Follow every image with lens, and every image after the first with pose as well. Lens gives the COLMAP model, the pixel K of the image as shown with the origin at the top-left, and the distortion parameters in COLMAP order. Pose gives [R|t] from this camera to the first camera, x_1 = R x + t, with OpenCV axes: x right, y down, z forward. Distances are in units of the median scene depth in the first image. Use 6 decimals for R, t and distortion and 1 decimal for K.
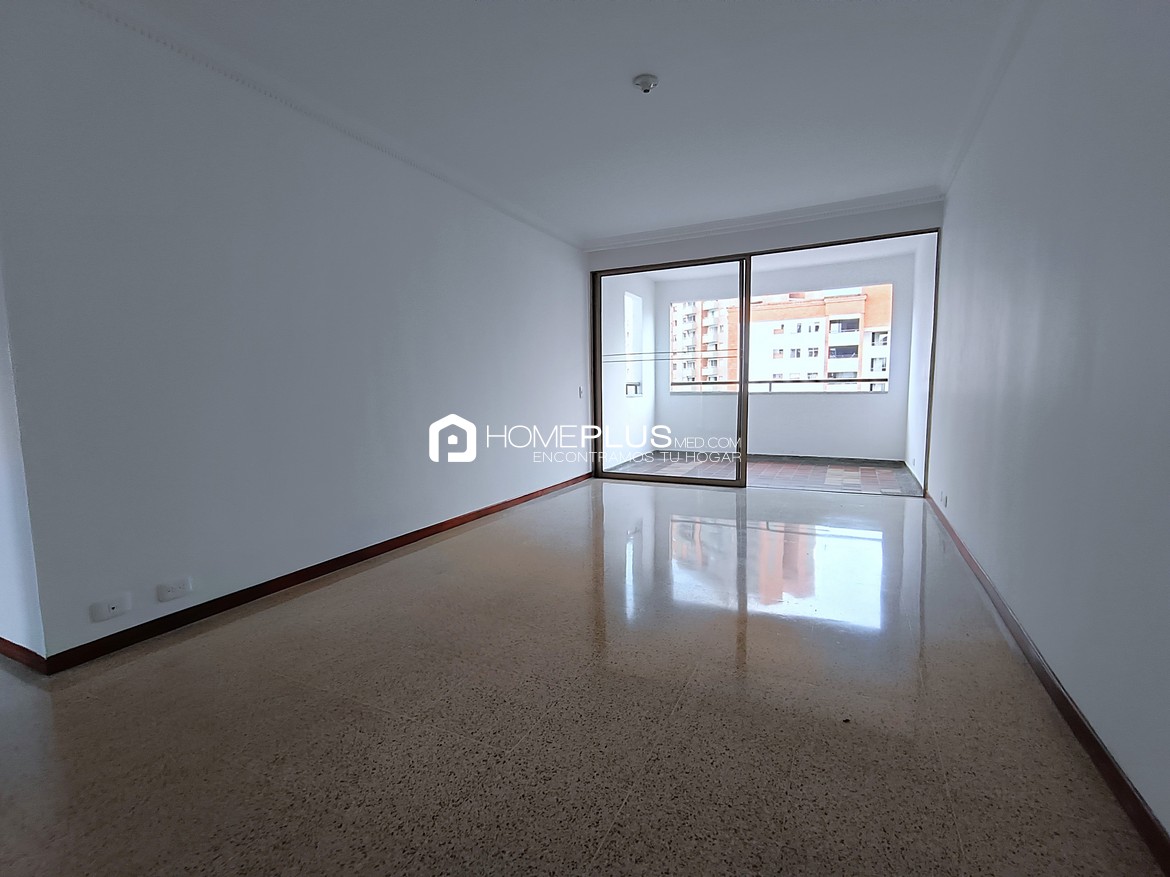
lens RADIAL K [[548.2, 0, 583.2], [0, 548.2, 440.4], [0, 0, 1]] dist [0.002835, 0.000272]
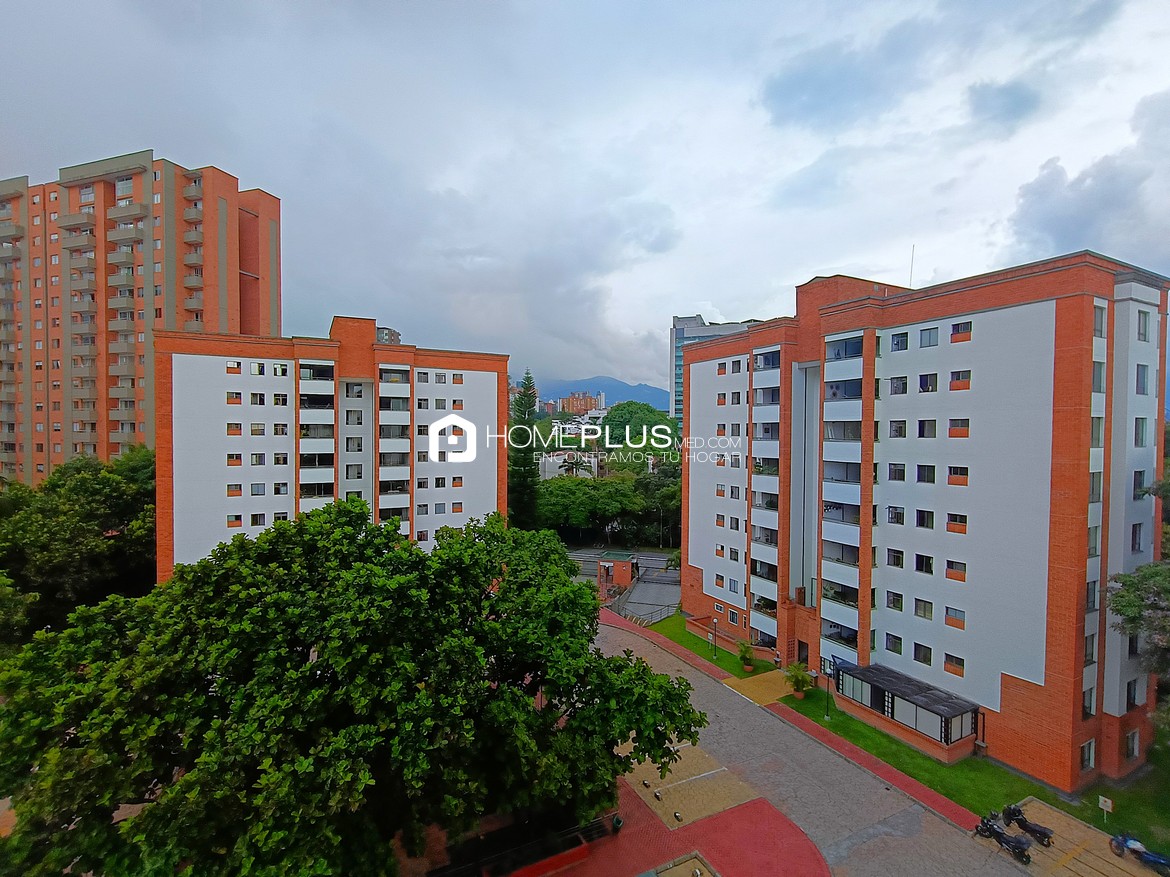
lens RADIAL K [[548.2, 0, 584.2], [0, 548.2, 443.2], [0, 0, 1]] dist [0.002835, 0.000272]
pose [[0.600505, 0.008823, 0.799572, 0.028800], [0.059859, 0.996637, -0.055954, -0.019939], [-0.797377, 0.081462, 0.597957, 0.134263]]
